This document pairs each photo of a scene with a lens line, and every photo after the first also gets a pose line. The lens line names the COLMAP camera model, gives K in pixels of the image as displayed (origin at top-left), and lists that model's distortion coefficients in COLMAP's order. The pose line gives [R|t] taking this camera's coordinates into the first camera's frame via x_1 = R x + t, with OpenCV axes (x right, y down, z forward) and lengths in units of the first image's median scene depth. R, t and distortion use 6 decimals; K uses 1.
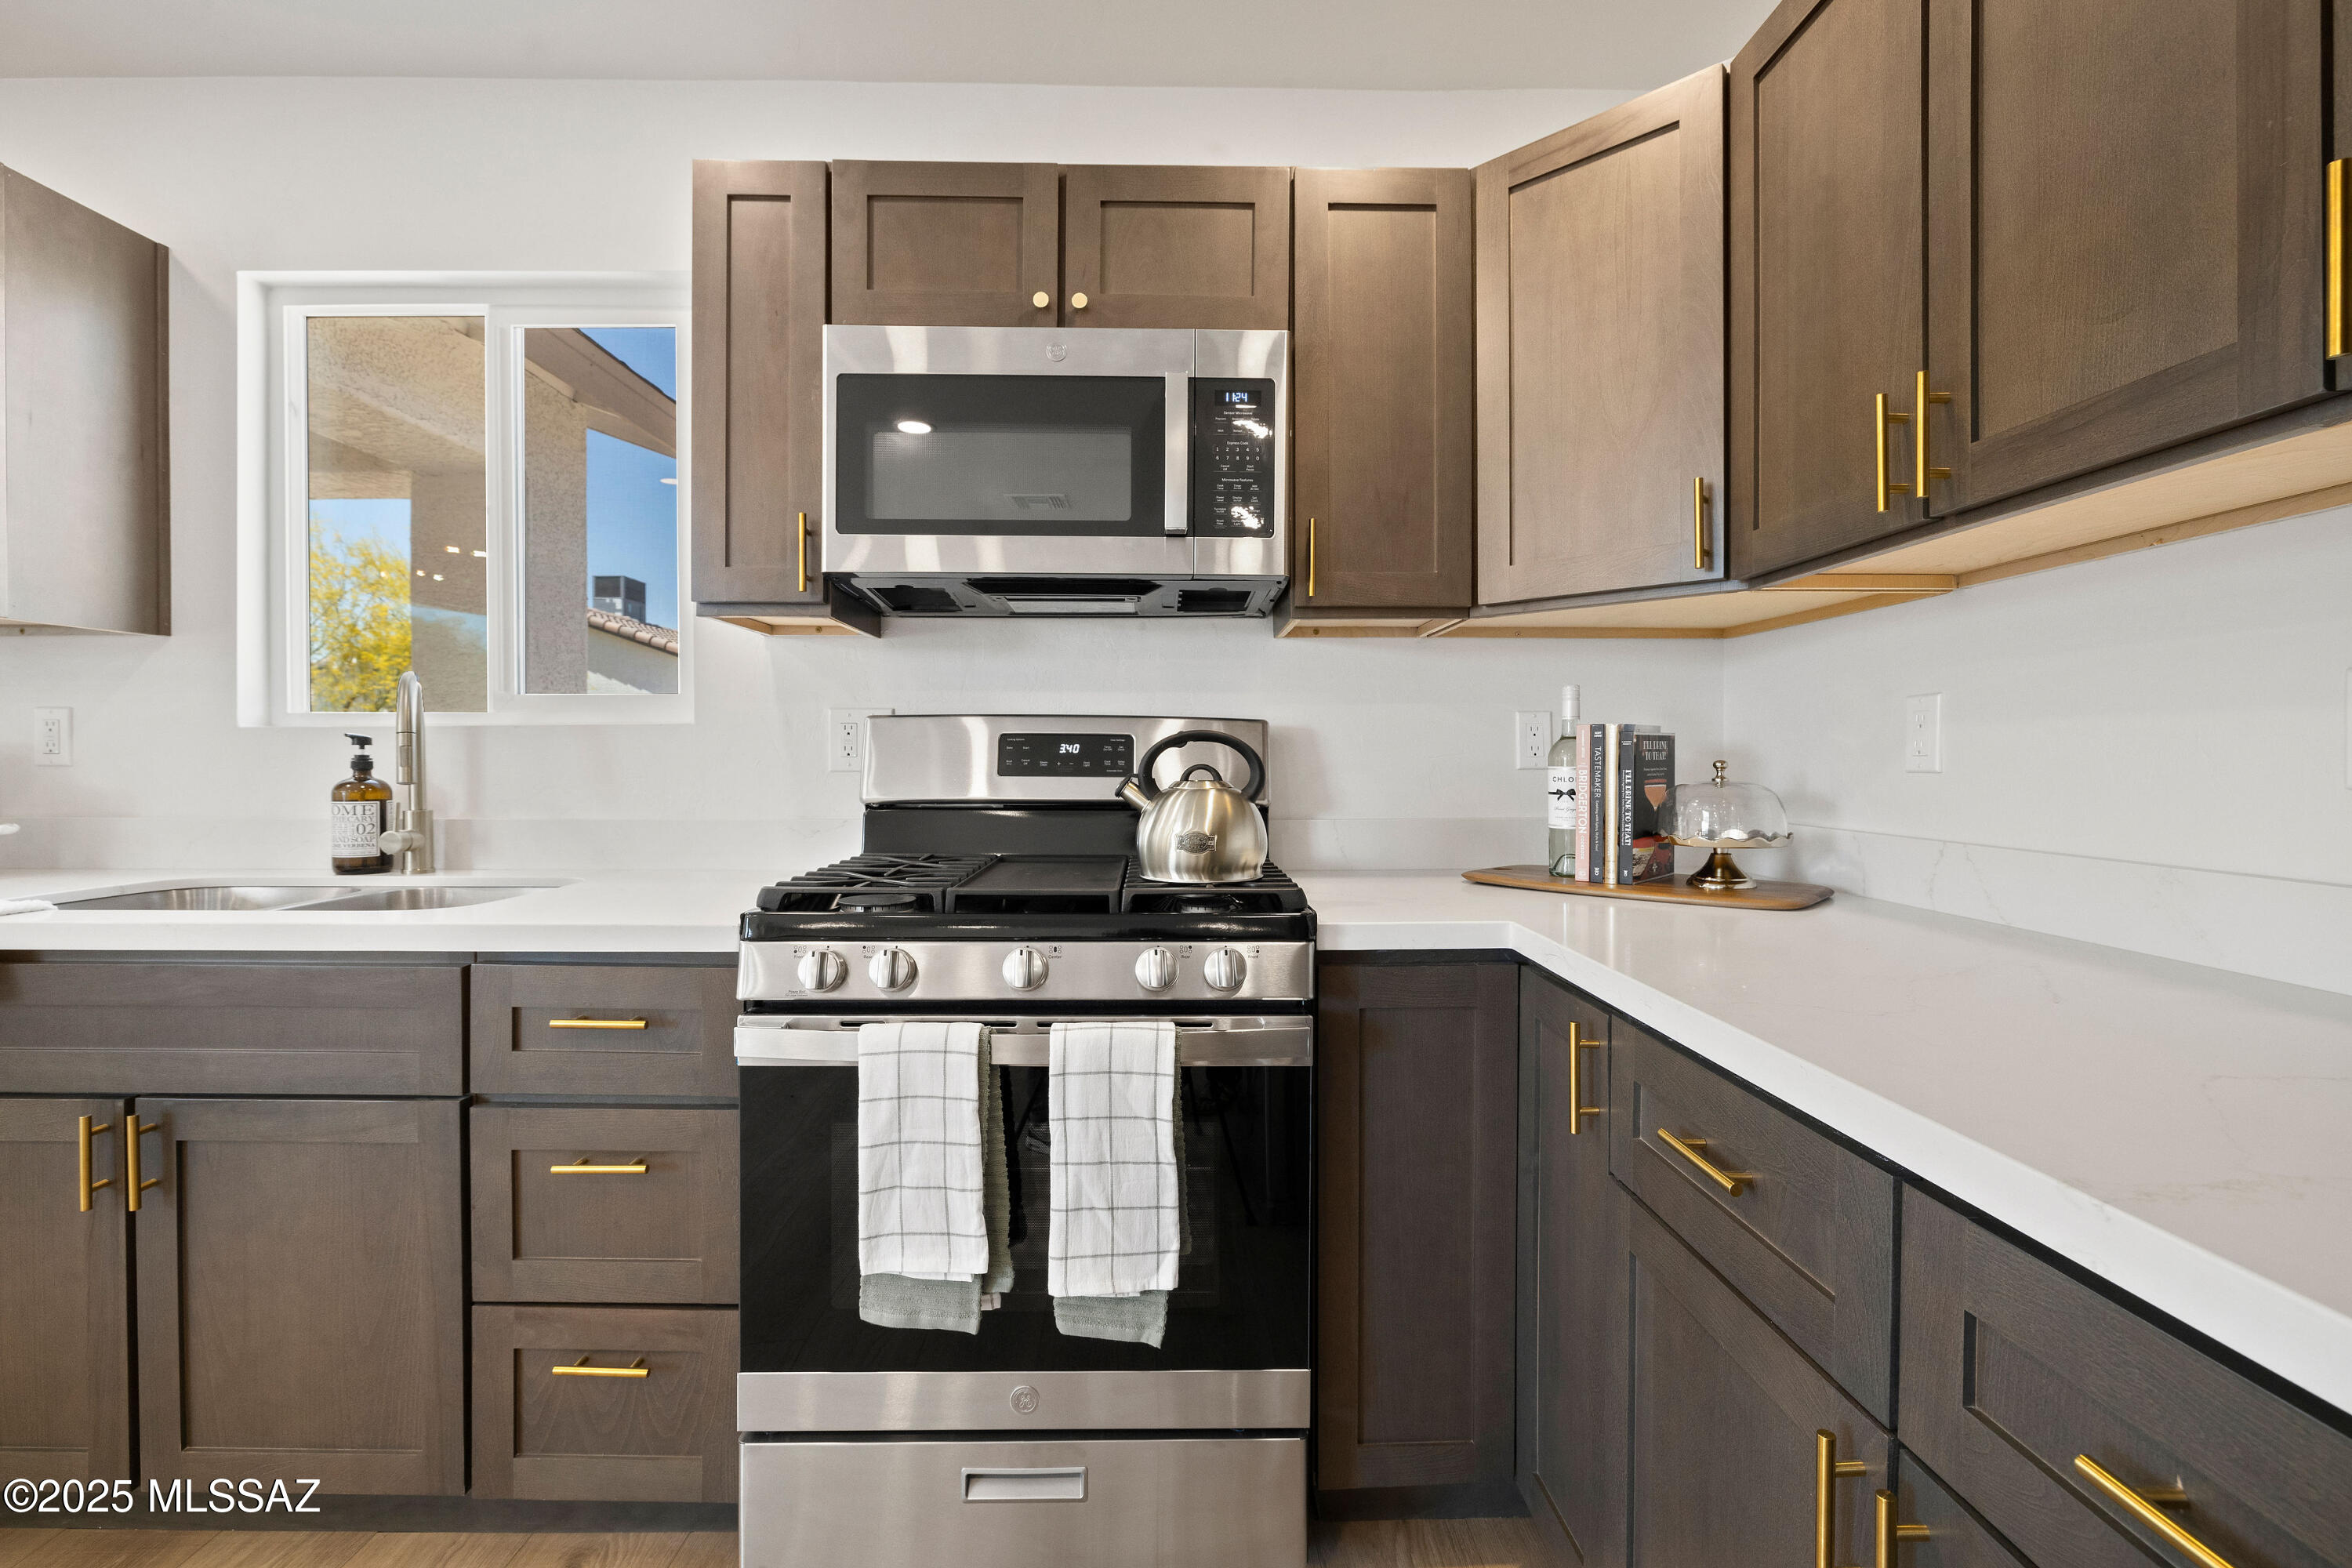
lens RADIAL K [[1039.0, 0, 1190.0], [0, 1039.0, 770.4], [0, 0, 1]] dist [-0.007575, -0.000110]
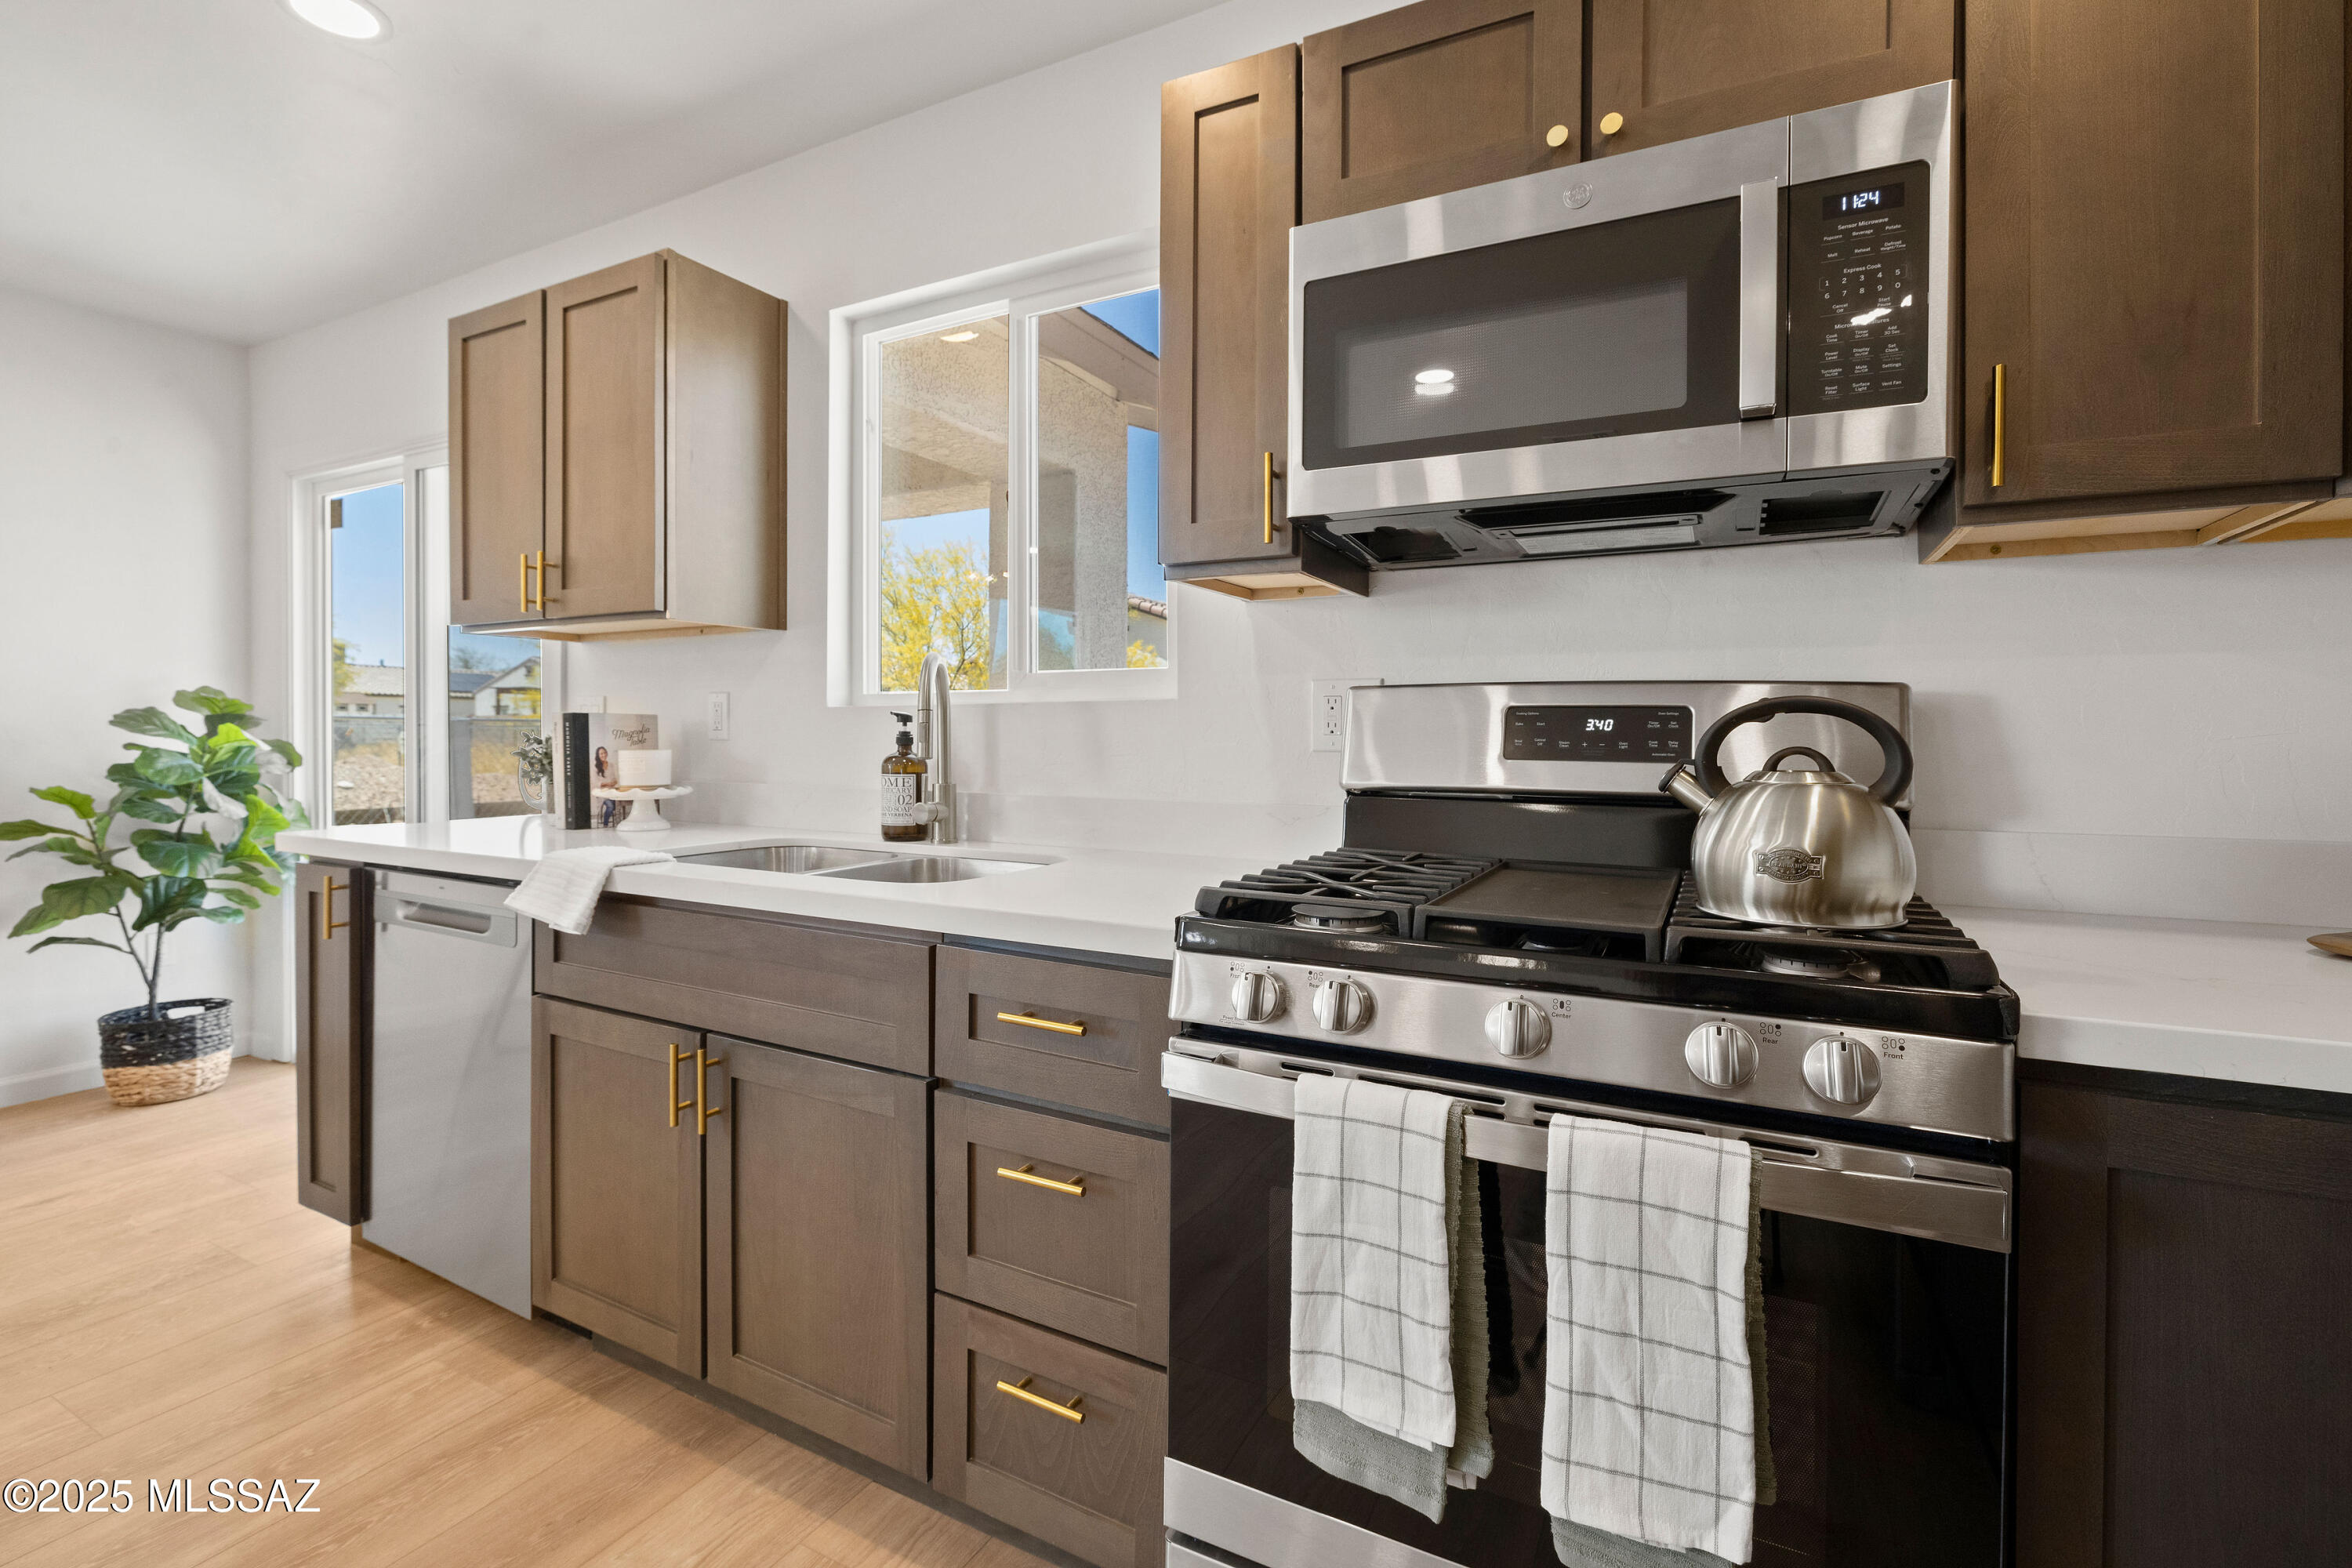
lens RADIAL K [[1070.6, 0, 1175.7], [0, 1070.6, 738.6], [0, 0, 1]] dist [-0.009254, 0.000443]
pose [[0.871163, 0.005036, -0.490967, -0.001245], [-0.010364, 0.999913, -0.008133, -0.001404], [0.490884, 0.012173, 0.871140, 0.199063]]
